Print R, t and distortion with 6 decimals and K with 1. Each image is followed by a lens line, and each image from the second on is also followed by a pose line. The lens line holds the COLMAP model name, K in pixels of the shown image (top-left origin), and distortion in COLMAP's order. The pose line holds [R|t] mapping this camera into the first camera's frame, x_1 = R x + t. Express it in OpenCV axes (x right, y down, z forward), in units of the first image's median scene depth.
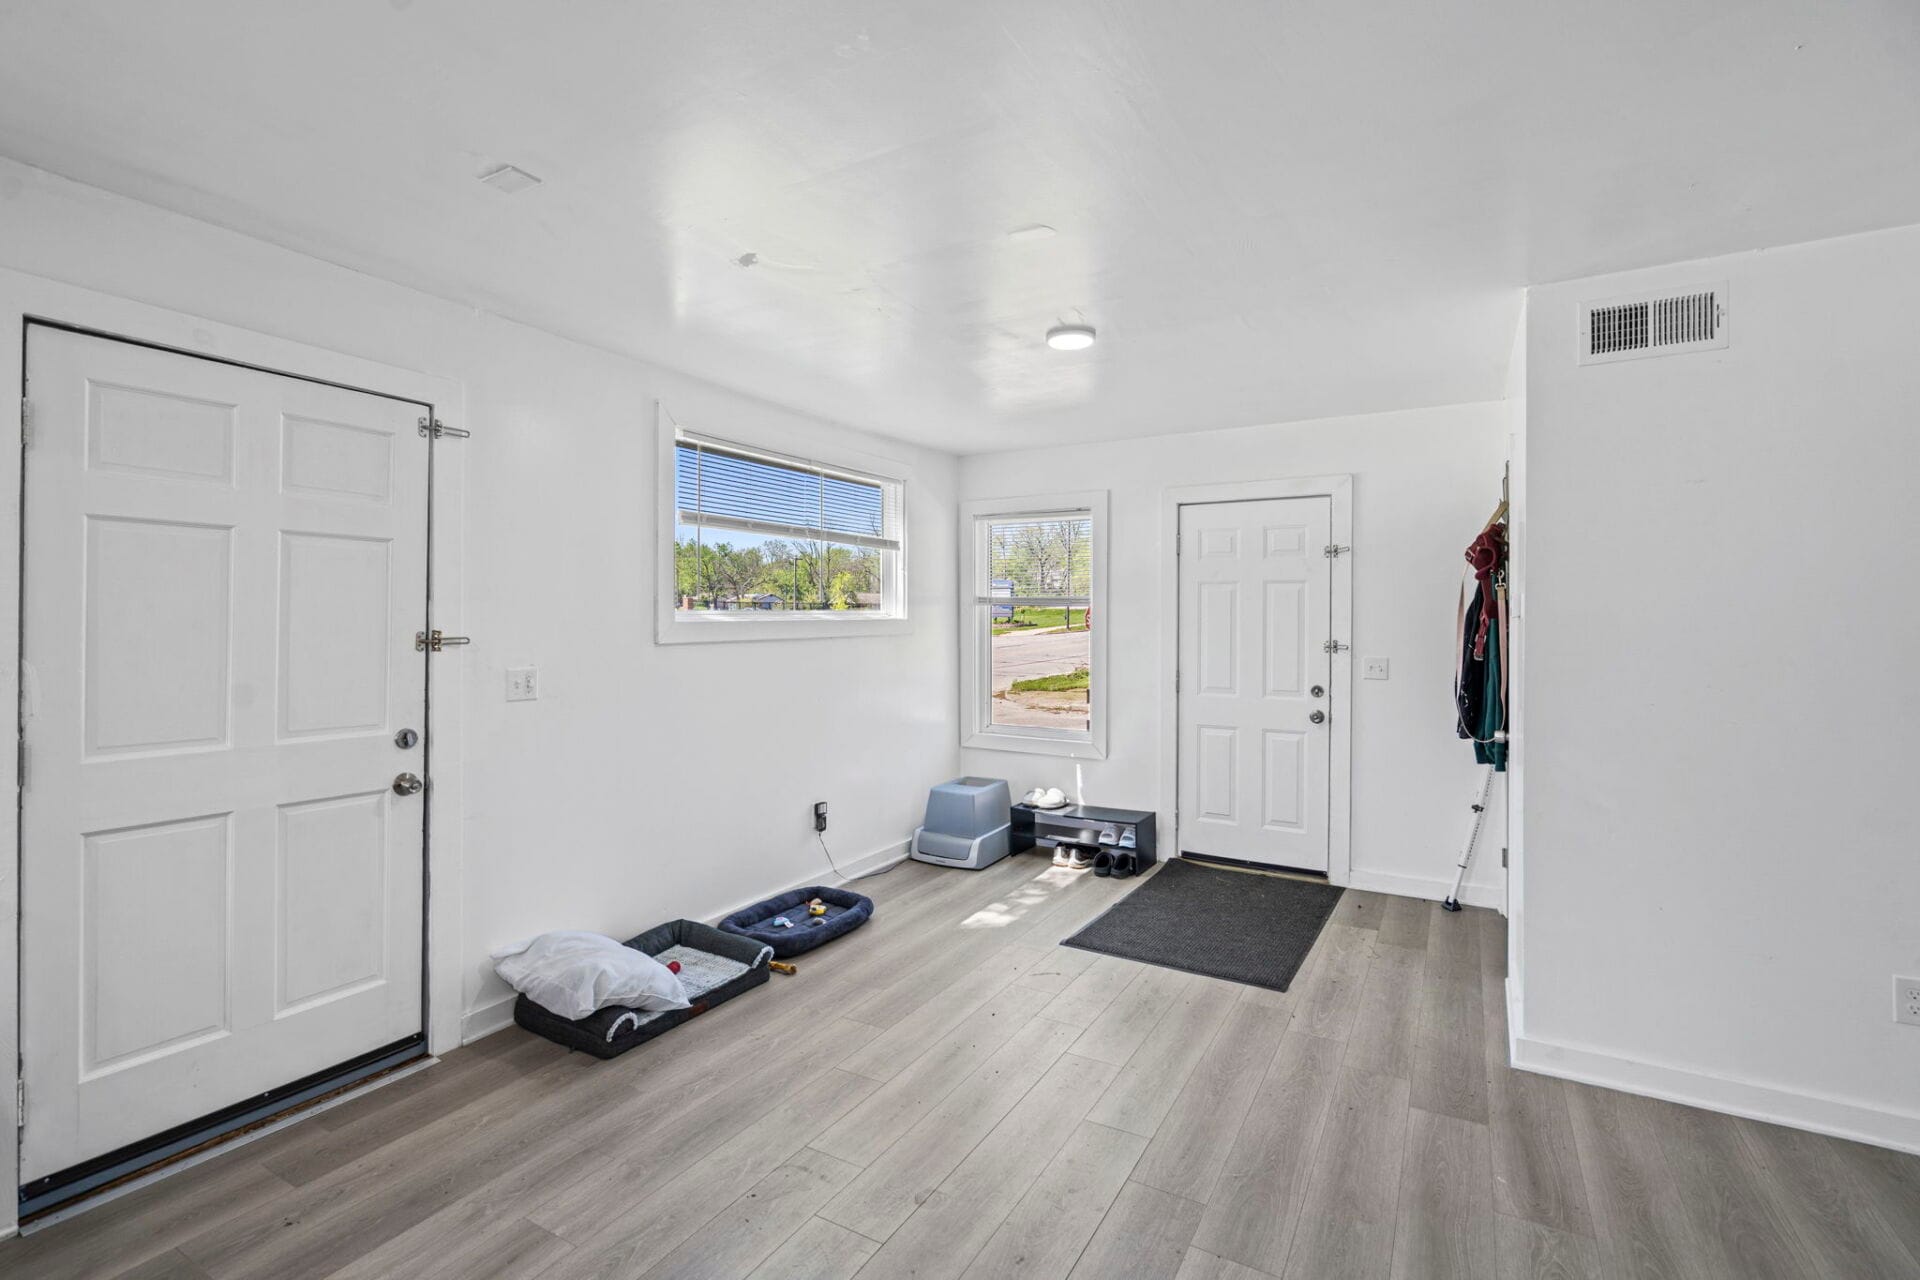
lens RADIAL K [[875.5, 0, 961.6], [0, 875.5, 623.7], [0, 0, 1]] dist [-0.004617, -0.000378]
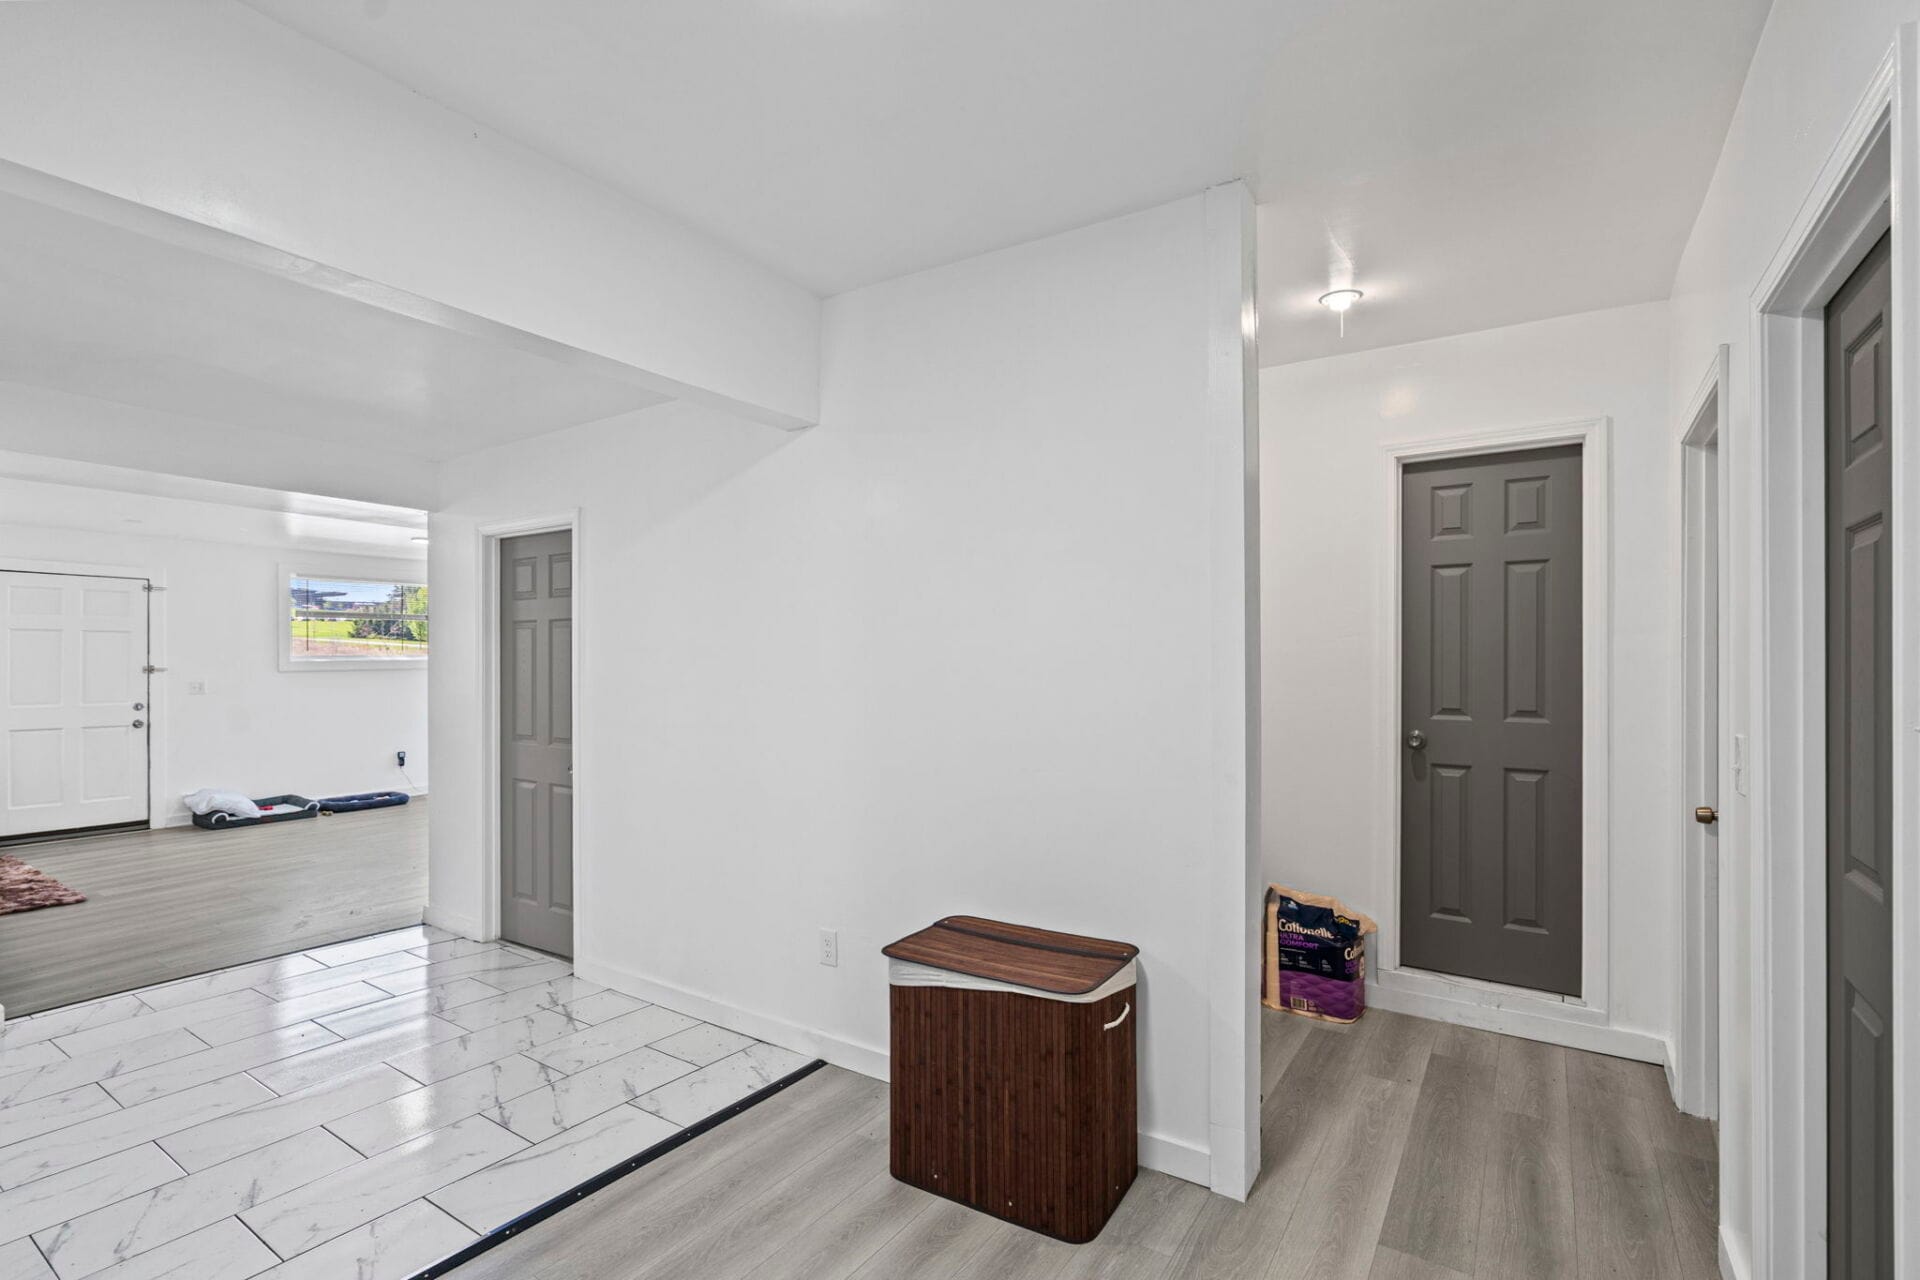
lens RADIAL K [[897.4, 0, 962.5], [0, 897.4, 660.1], [0, 0, 1]] dist [0.000660, -0.000197]
pose [[0.997747, -0.002381, -0.067043, 1.989873], [0.002714, 0.999984, 0.004870, -0.014947], [0.067031, -0.005041, 0.997738, -1.507911]]
